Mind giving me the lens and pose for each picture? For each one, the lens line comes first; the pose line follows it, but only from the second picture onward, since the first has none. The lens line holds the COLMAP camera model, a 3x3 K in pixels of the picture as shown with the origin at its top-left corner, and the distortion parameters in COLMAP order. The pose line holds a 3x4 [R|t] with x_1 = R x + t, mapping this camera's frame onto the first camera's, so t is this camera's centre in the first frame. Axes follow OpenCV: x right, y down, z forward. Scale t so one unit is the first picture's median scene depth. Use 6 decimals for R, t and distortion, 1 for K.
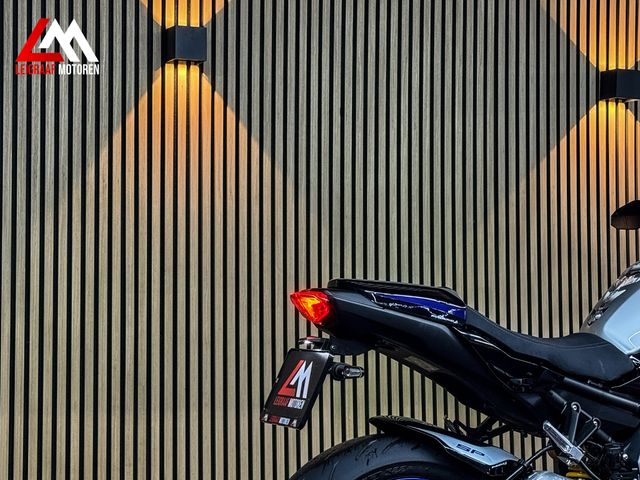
lens RADIAL K [[1361.5, 0, 332.0], [0, 1361.5, 240.8], [0, 0, 1]] dist [0.140720, 0.000000]
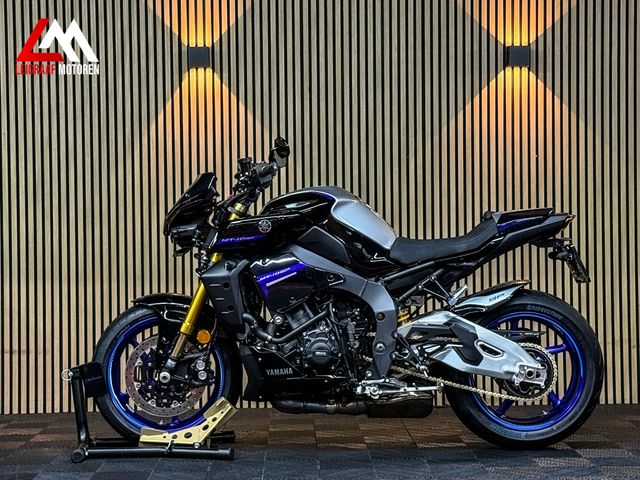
lens RADIAL K [[1361.5, 0, 322.3], [0, 1361.5, 235.3], [0, 0, 1]] dist [0.140720, 0.000000]
pose [[0.924911, -0.005631, -0.380142, 0.623374], [0.037091, 0.996457, 0.075486, -0.047853], [0.378370, -0.083918, 0.921843, -0.443246]]
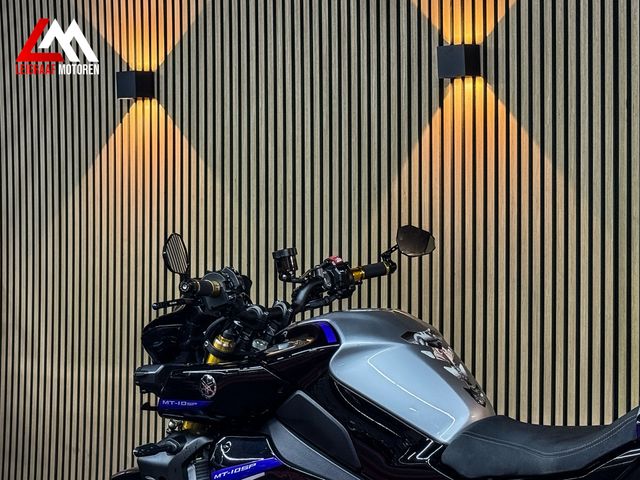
lens RADIAL K [[1361.5, 0, 322.3], [0, 1361.5, 236.6], [0, 0, 1]] dist [0.140720, 0.000000]
pose [[0.500066, 0.024190, -0.865650, 0.728971], [0.062712, 0.995974, 0.064060, -0.079927], [0.863714, -0.086321, 0.496535, 0.363817]]
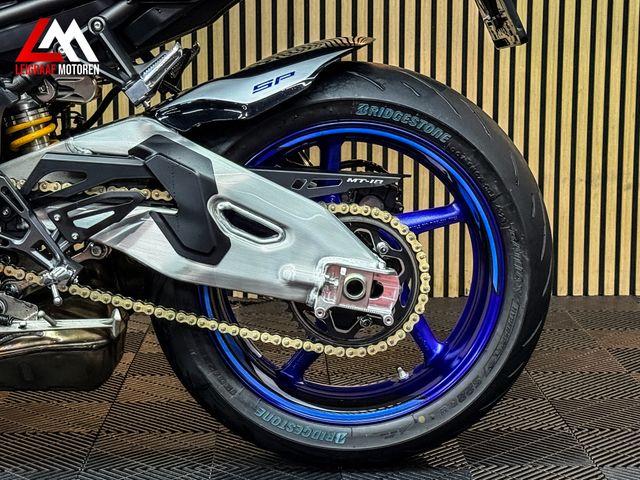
lens RADIAL K [[1361.5, 0, 324.2], [0, 1361.5, 241.7], [0, 0, 1]] dist [0.140720, 0.000000]
pose [[0.928331, 0.060818, -0.366745, 0.486537], [0.024585, 0.974324, 0.223805, 0.057511], [0.370940, -0.216782, 0.903000, 0.331709]]
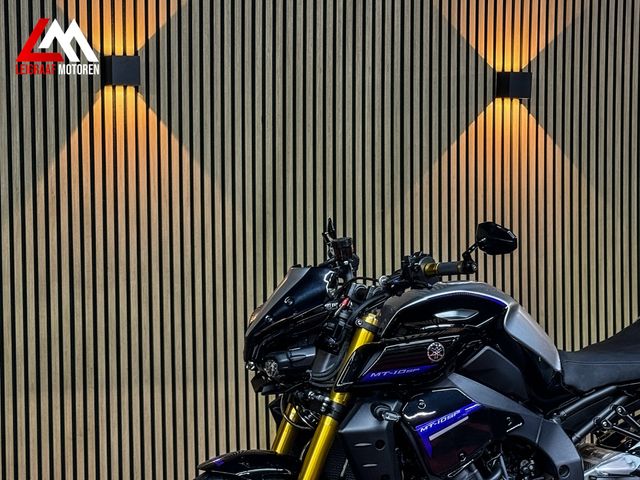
lens RADIAL K [[1361.5, 0, 317.9], [0, 1361.5, 236.2], [0, 0, 1]] dist [0.140720, 0.000000]
pose [[0.999968, -0.007862, 0.001608, 0.051688], [0.007662, 0.994991, 0.099669, -0.114341], [-0.002384, -0.099654, 0.995019, -0.143166]]
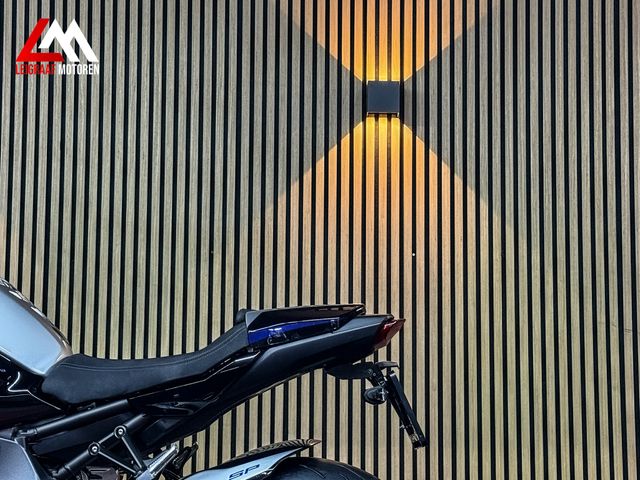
lens RADIAL K [[1361.5, 0, 329.5], [0, 1361.5, 240.9], [0, 0, 1]] dist [0.140720, 0.000000]
pose [[0.916226, -0.041387, -0.398519, 0.596243], [0.019755, 0.998107, -0.058237, 0.037440], [0.400175, 0.045485, 0.915309, 0.175203]]
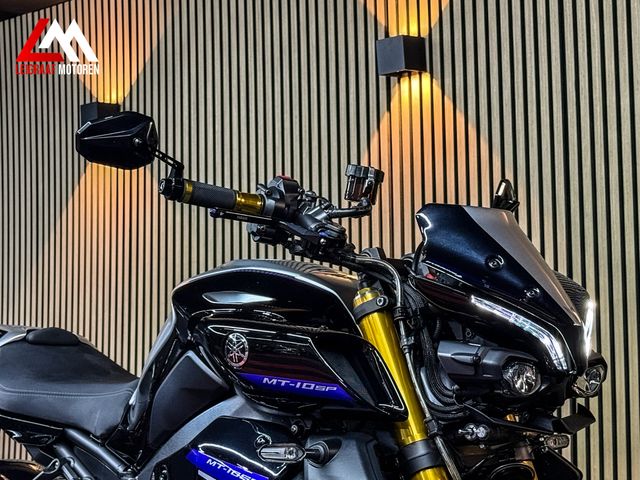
lens RADIAL K [[1361.5, 0, 322.0], [0, 1361.5, 240.6], [0, 0, 1]] dist [0.140720, 0.000000]
pose [[0.382522, -0.069778, -0.921308, 0.711439], [0.082593, 0.995735, -0.041123, 0.018010], [0.920247, -0.060363, 0.386654, 0.556988]]
